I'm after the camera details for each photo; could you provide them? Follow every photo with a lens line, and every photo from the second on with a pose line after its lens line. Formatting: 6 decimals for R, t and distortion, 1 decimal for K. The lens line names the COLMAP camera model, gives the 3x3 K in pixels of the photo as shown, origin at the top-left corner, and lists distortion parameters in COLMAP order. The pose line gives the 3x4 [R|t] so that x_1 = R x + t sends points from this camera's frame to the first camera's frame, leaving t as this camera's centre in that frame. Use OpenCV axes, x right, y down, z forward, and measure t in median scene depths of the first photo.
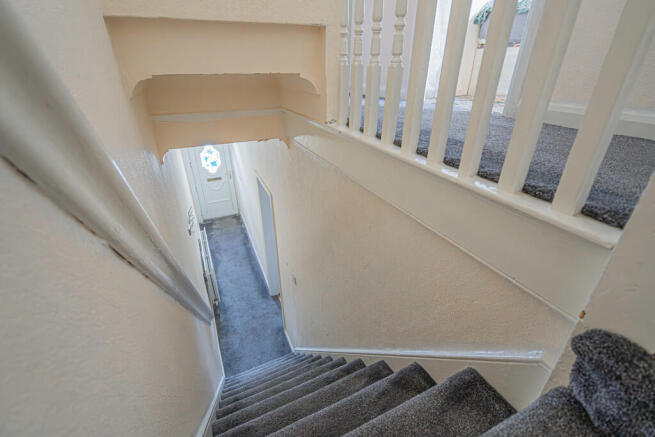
lens RADIAL K [[303.4, 0, 329.3], [0, 303.4, 217.5], [0, 0, 1]] dist [0.000492, 0.000037]
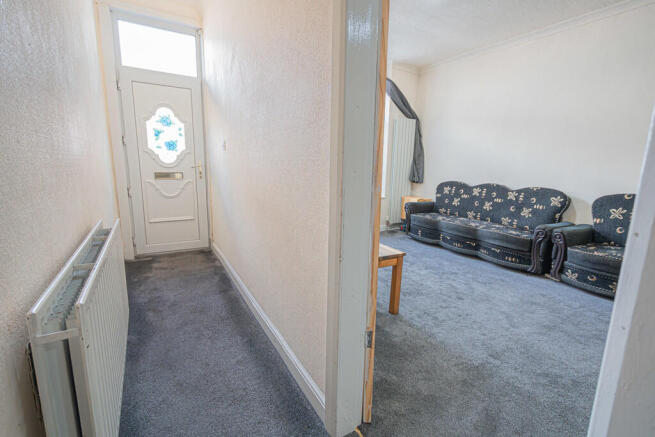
lens RADIAL K [[303.4, 0, 325.8], [0, 303.4, 218.3], [0, 0, 1]] dist [0.000492, 0.000037]
pose [[0.994544, 0.004687, 0.104214, -0.163753], [0.026294, 0.955473, -0.293904, 0.109064], [-0.100951, 0.295041, 0.950137, 0.499383]]
